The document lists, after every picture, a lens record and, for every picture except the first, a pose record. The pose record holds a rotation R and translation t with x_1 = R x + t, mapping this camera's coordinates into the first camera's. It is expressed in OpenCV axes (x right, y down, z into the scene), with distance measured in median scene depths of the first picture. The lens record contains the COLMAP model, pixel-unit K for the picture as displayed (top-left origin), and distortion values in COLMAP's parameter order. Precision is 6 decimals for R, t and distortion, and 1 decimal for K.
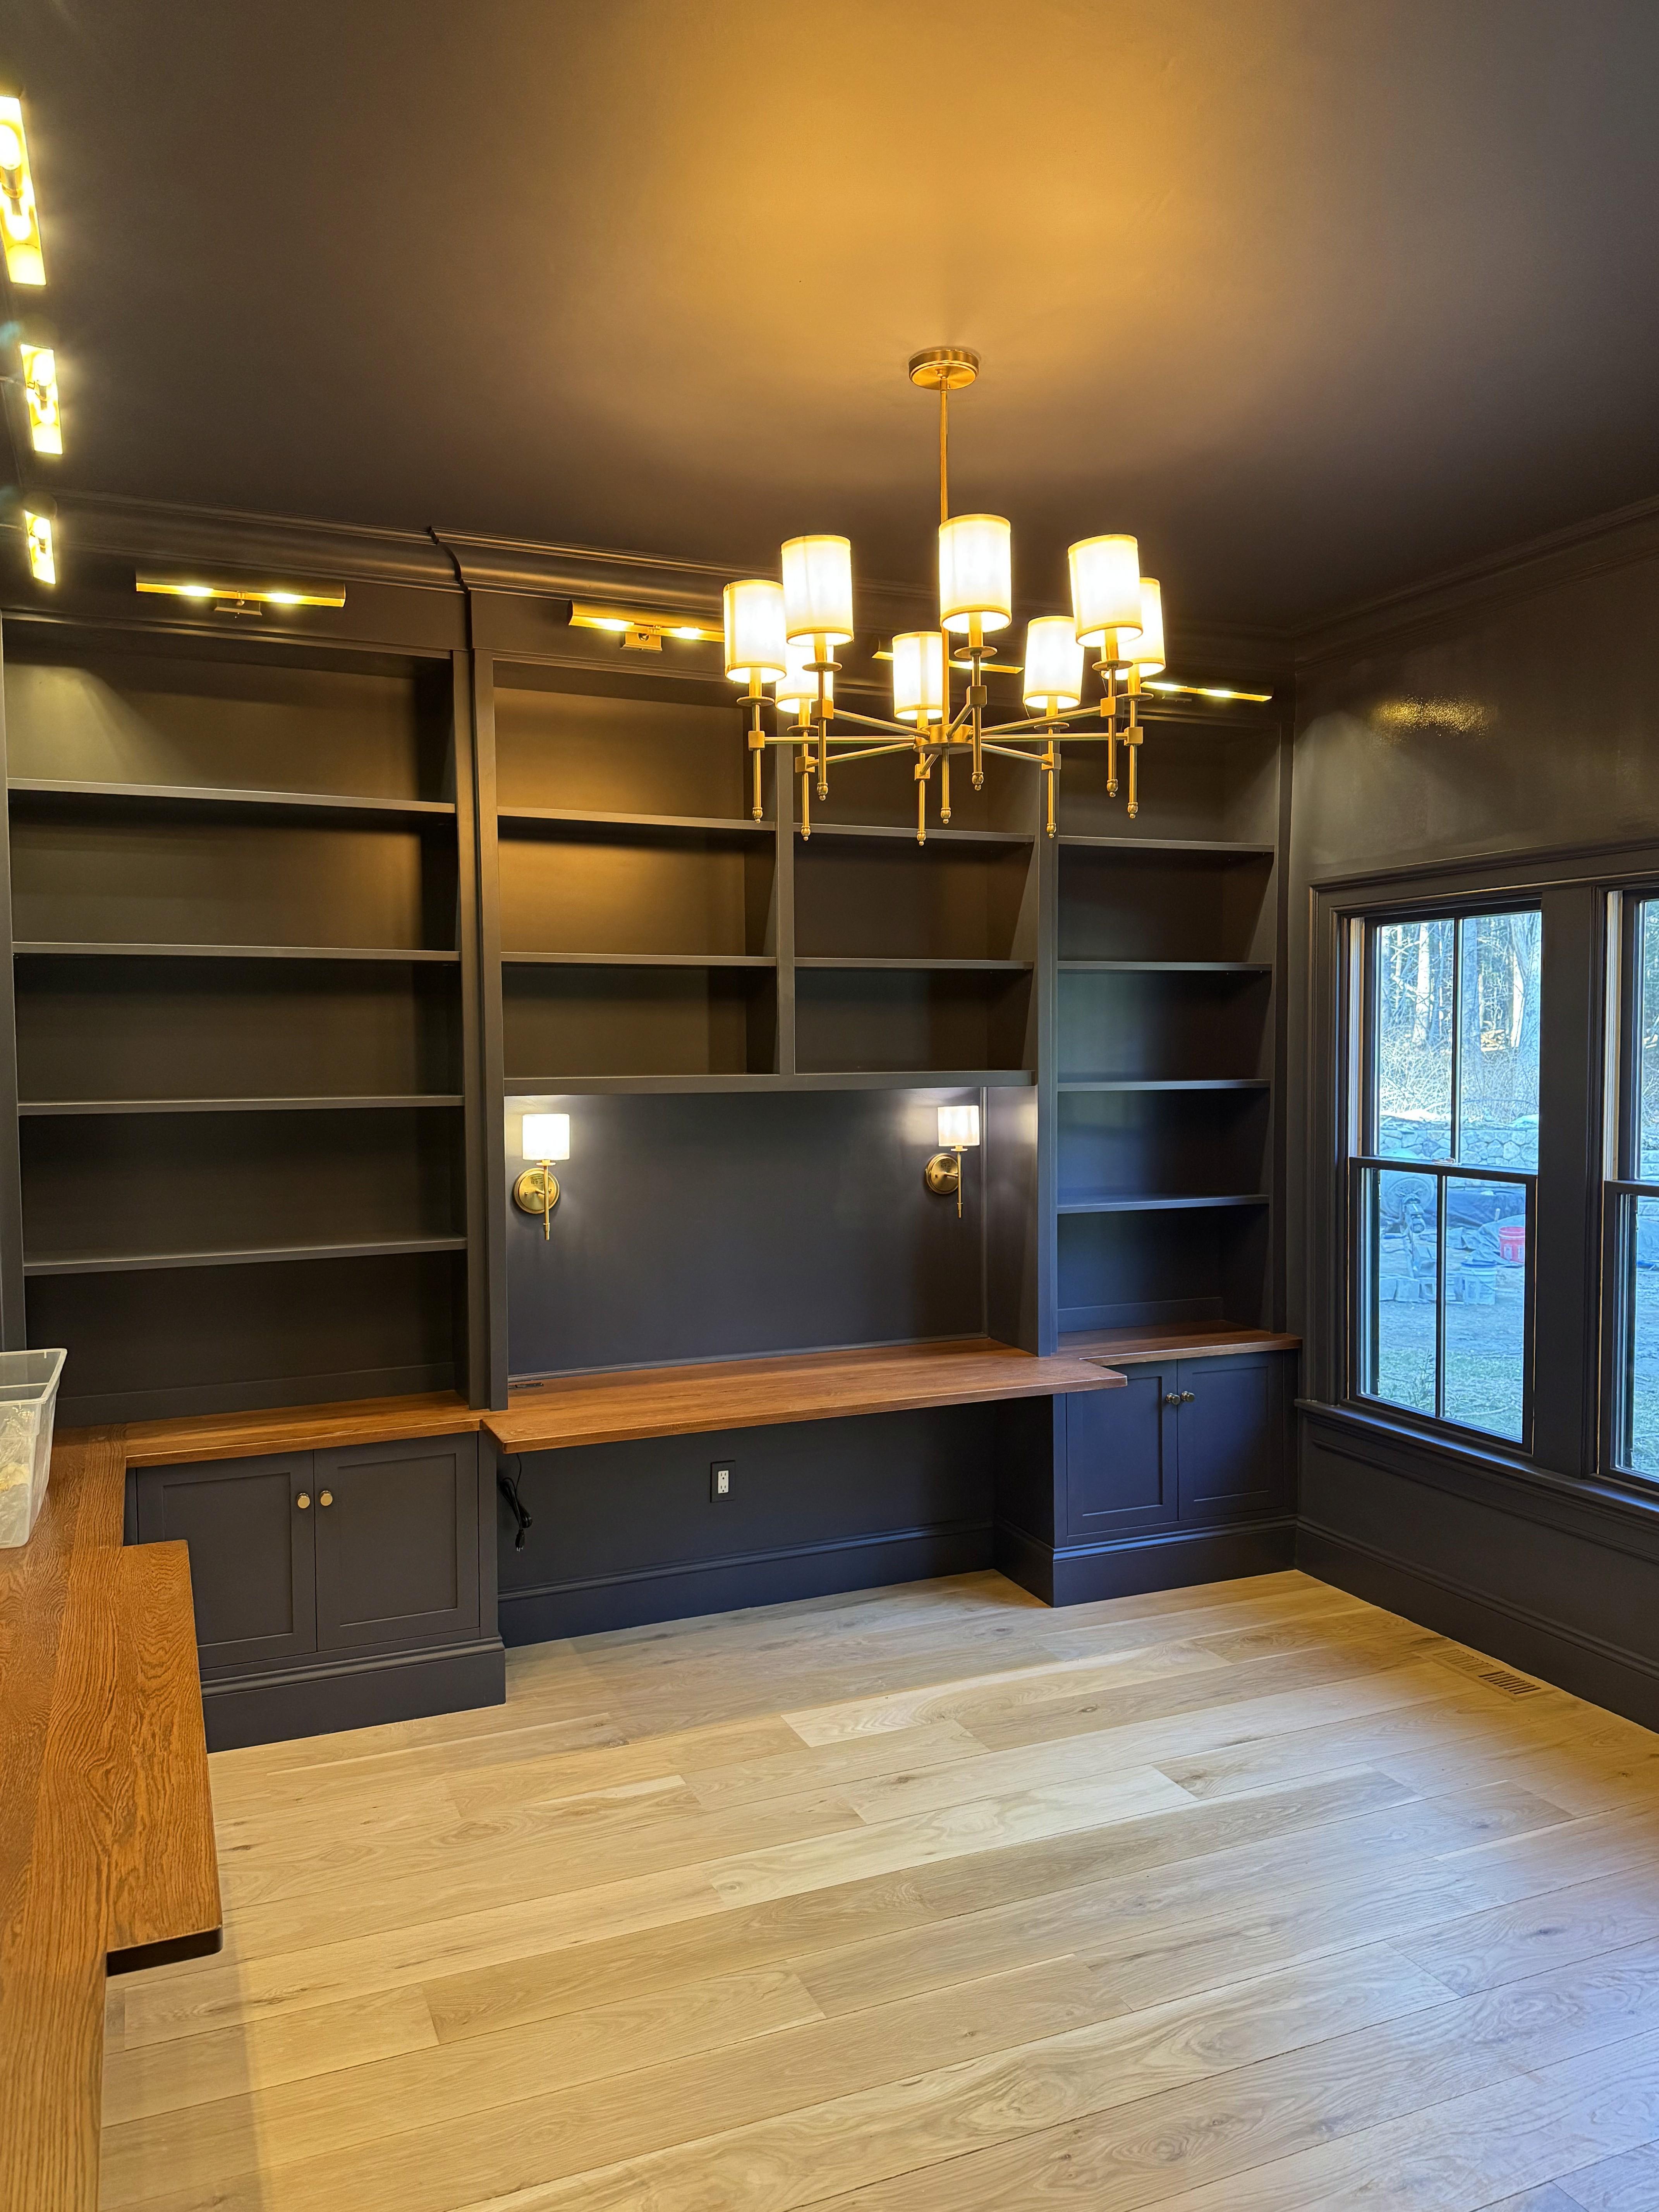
lens RADIAL K [[1599.8, 0, 826.3], [0, 1599.8, 1134.5], [0, 0, 1]] dist [0.172718, -0.352714]
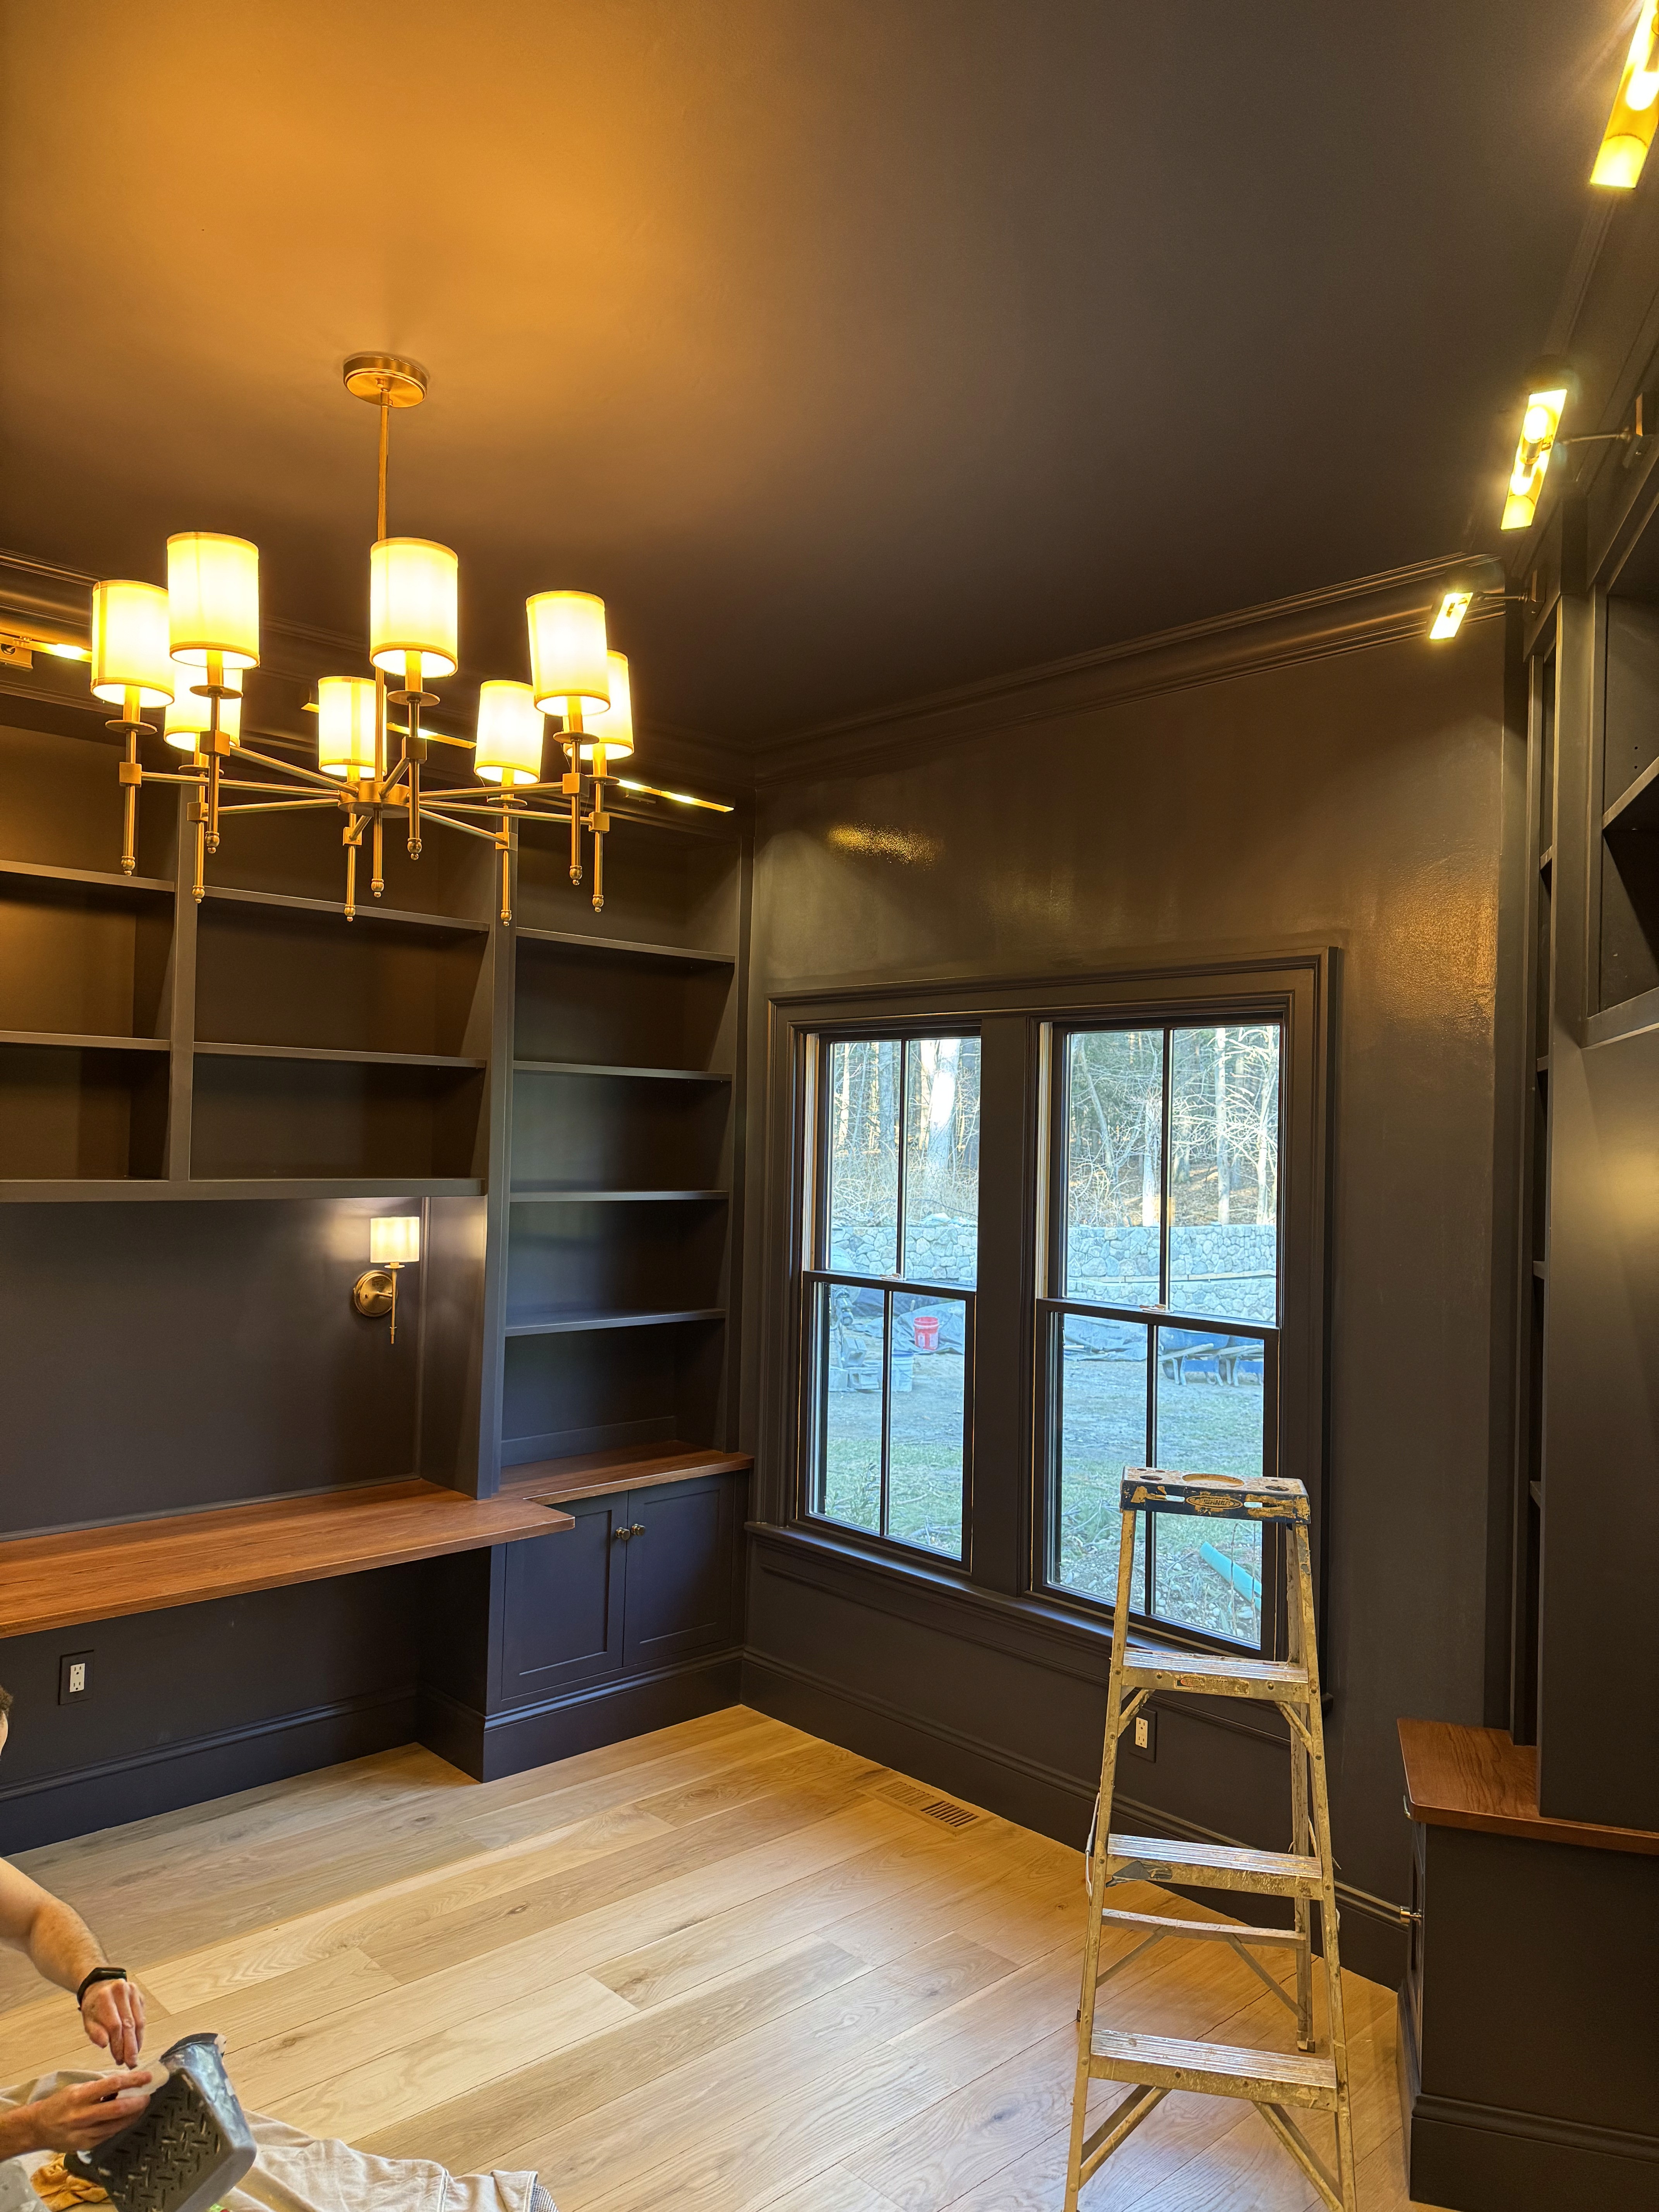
lens RADIAL K [[1521.1, 0, 829.5], [0, 1521.1, 1106.0], [0, 0, 1]] dist [0.104239, -0.173543]
pose [[0.940902, 0.036268, 0.336731, 0.021885], [-0.011323, 0.997063, -0.075749, -0.018722], [-0.338489, 0.067460, 0.938549, 0.125139]]
